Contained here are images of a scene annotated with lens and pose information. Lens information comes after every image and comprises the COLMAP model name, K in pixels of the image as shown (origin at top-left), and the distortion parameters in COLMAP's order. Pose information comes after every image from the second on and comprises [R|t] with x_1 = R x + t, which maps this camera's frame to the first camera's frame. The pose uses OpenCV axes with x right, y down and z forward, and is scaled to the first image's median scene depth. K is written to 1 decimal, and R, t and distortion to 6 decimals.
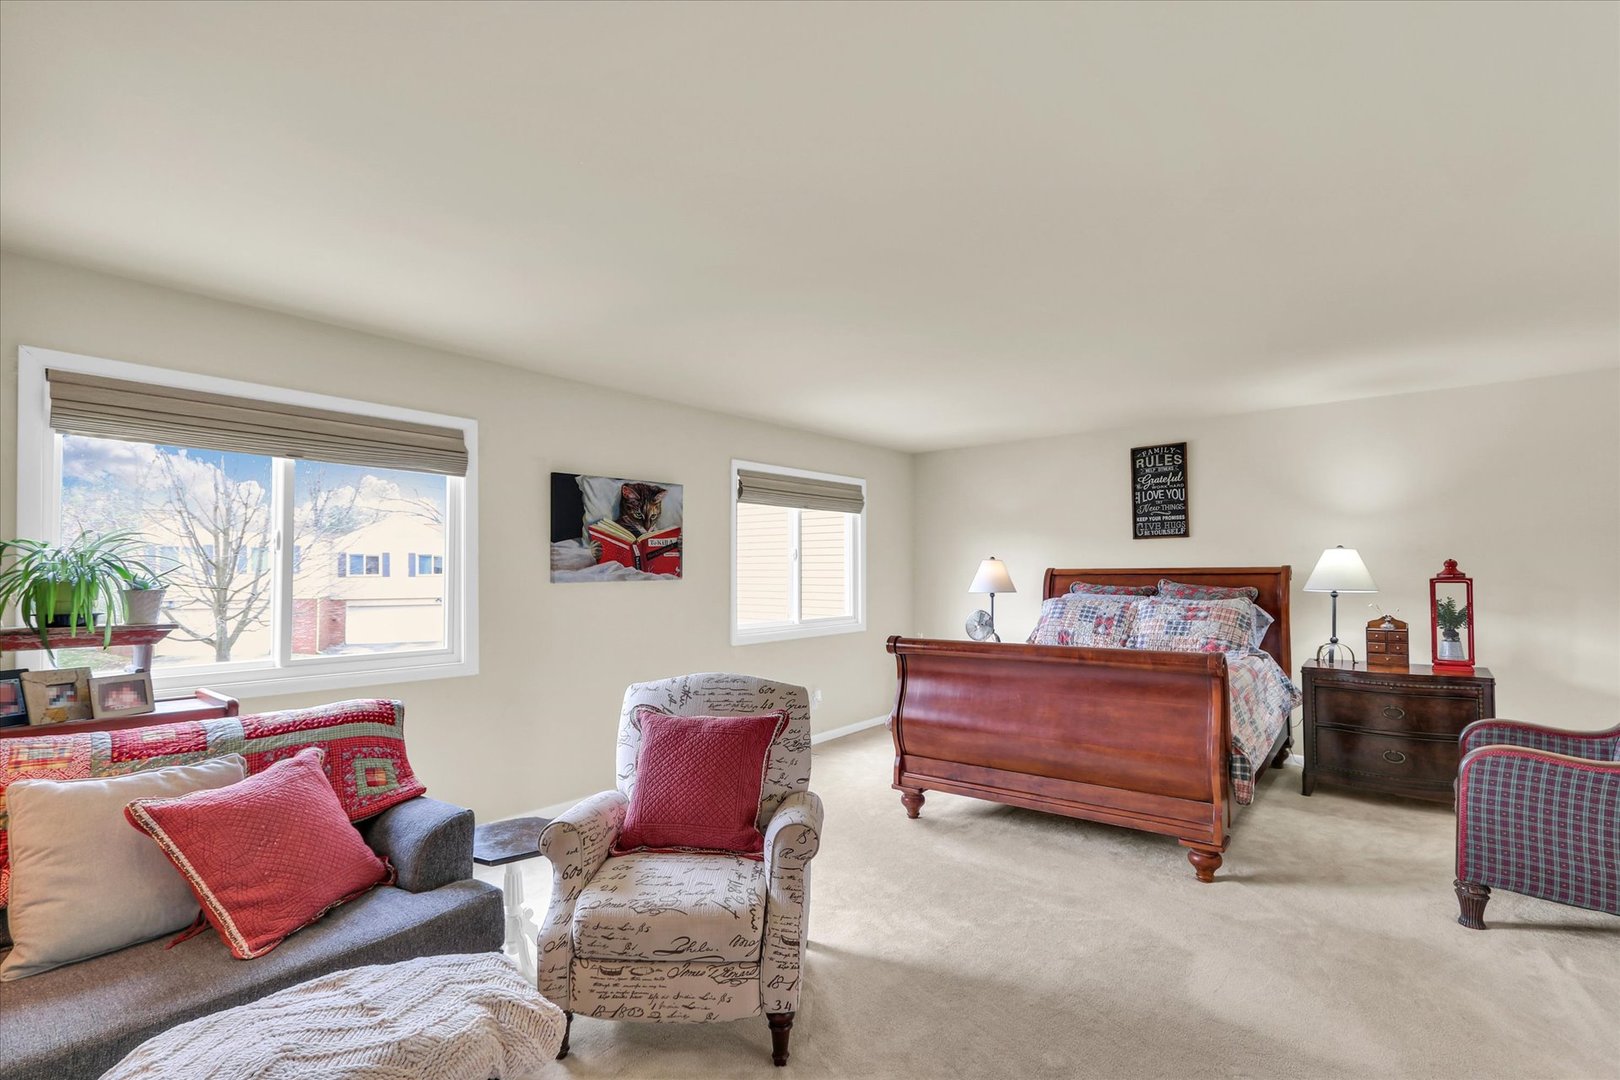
lens RADIAL K [[778.1, 0, 819.1], [0, 778.1, 563.4], [0, 0, 1]] dist [0.009760, 0.000748]
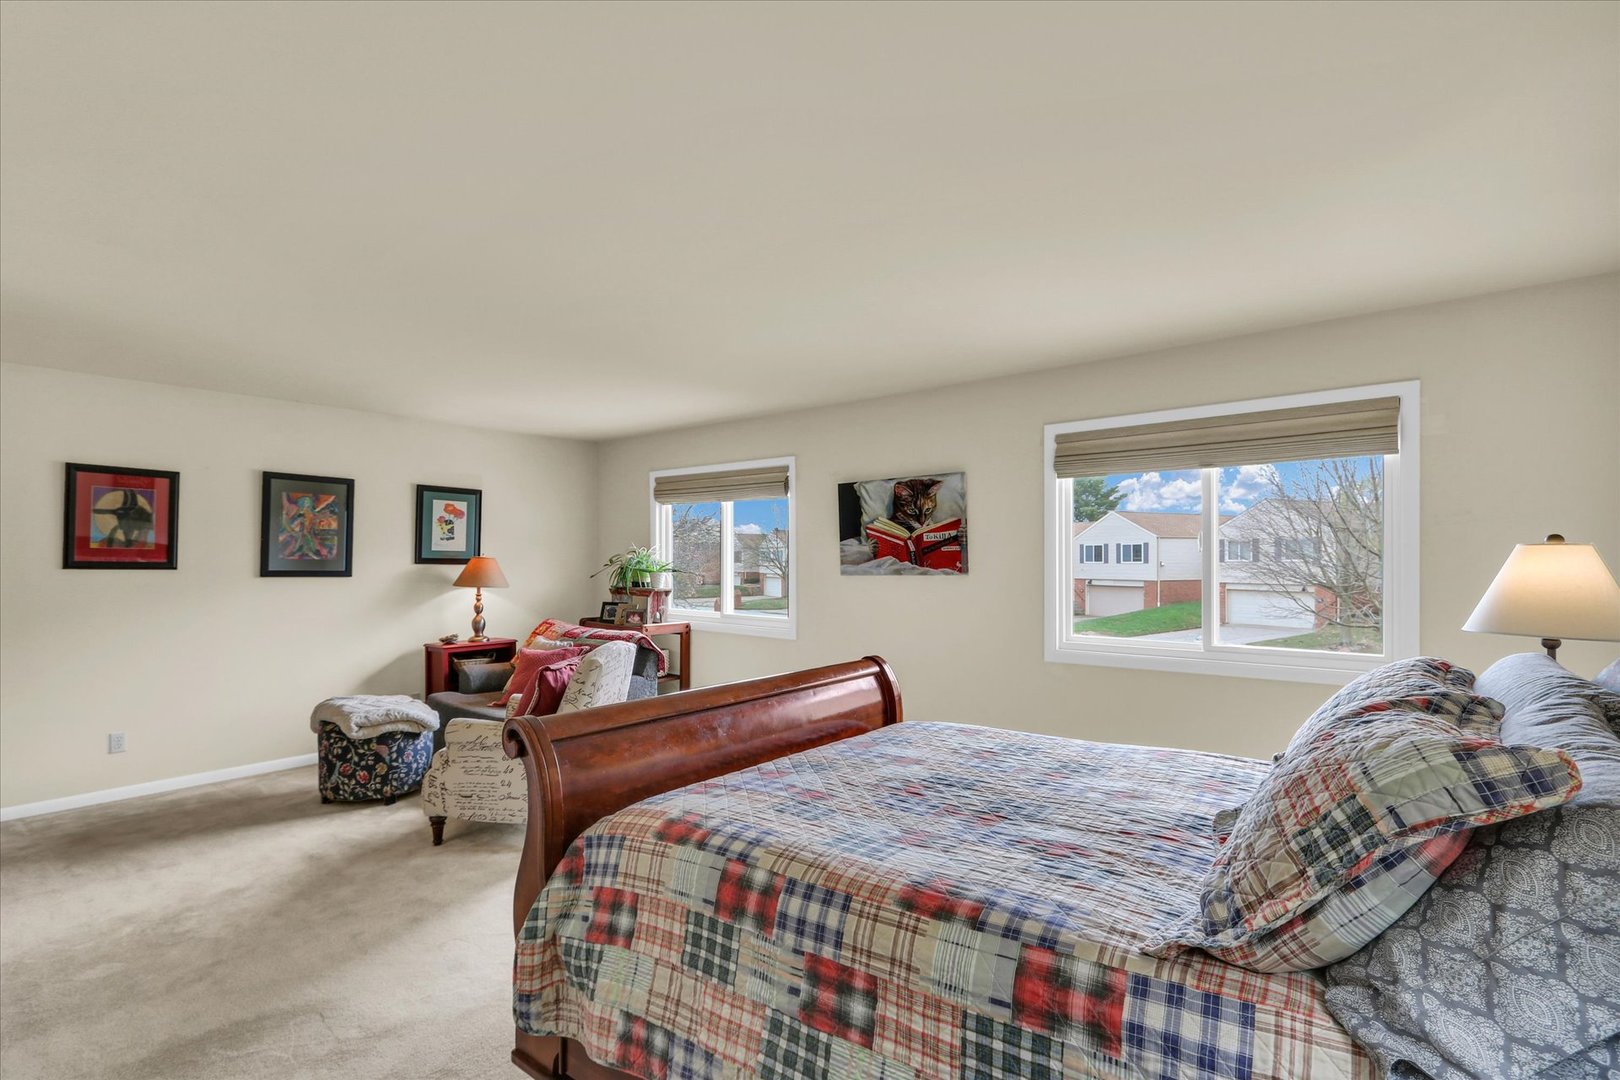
lens RADIAL K [[778.1, 0, 819.1], [0, 778.1, 563.4], [0, 0, 1]] dist [0.009760, 0.000748]
pose [[-0.031586, -0.005195, -0.999488, 0.799653], [-0.000620, 0.999986, -0.005178, 0.012184], [0.999501, 0.000456, -0.031588, 0.924407]]
